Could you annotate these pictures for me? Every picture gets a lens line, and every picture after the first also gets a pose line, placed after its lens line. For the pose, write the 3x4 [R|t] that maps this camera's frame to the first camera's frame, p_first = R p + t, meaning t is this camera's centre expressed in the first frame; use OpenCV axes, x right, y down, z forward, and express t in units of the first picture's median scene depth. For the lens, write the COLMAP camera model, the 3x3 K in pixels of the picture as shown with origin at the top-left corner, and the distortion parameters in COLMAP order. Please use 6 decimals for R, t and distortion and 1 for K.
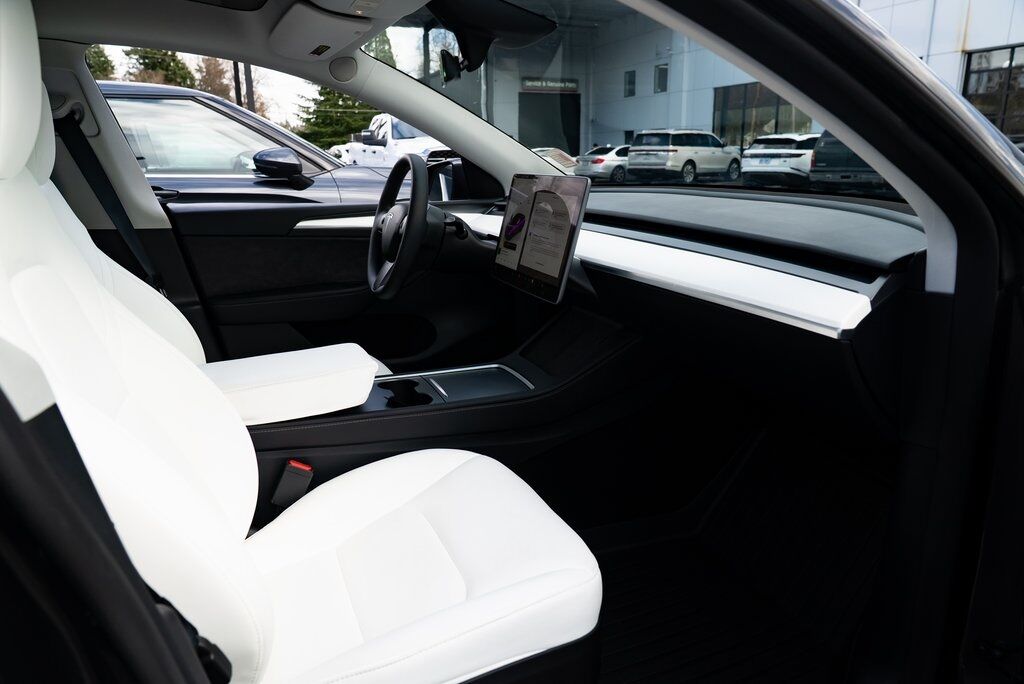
lens RADIAL K [[705.7, 0, 518.8], [0, 705.7, 330.2], [0, 0, 1]] dist [-0.010771, 0.002168]
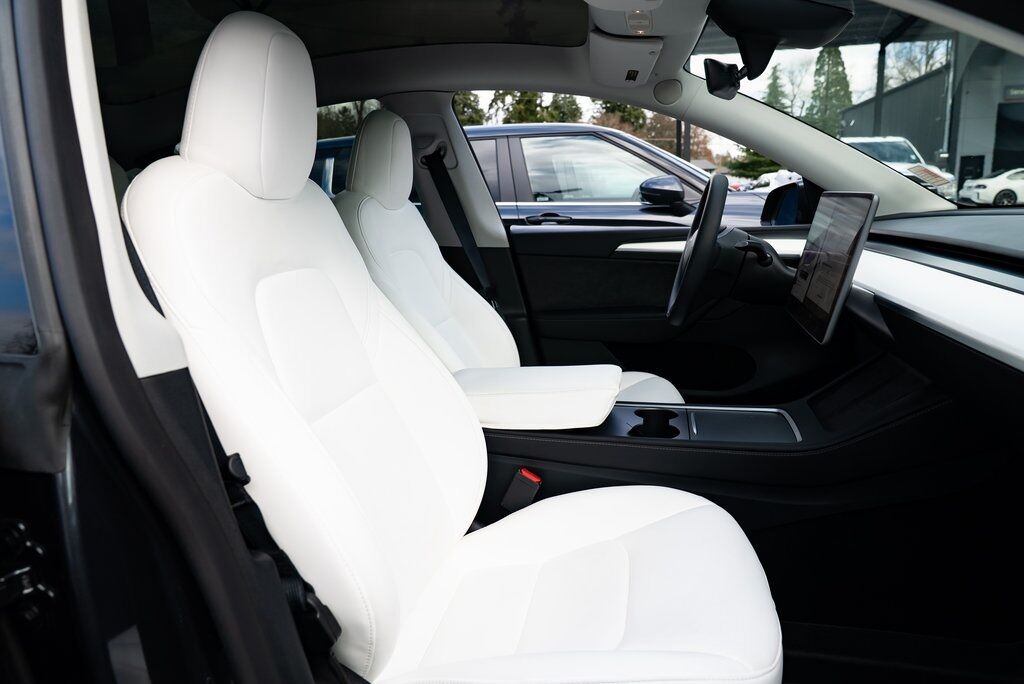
lens RADIAL K [[705.7, 0, 518.8], [0, 705.7, 330.2], [0, 0, 1]] dist [-0.010771, 0.002168]
pose [[0.831563, 0.085507, -0.548809, 0.159838], [-0.107560, 0.994166, -0.008081, -0.006550], [0.544916, 0.065750, 0.835909, 0.081107]]
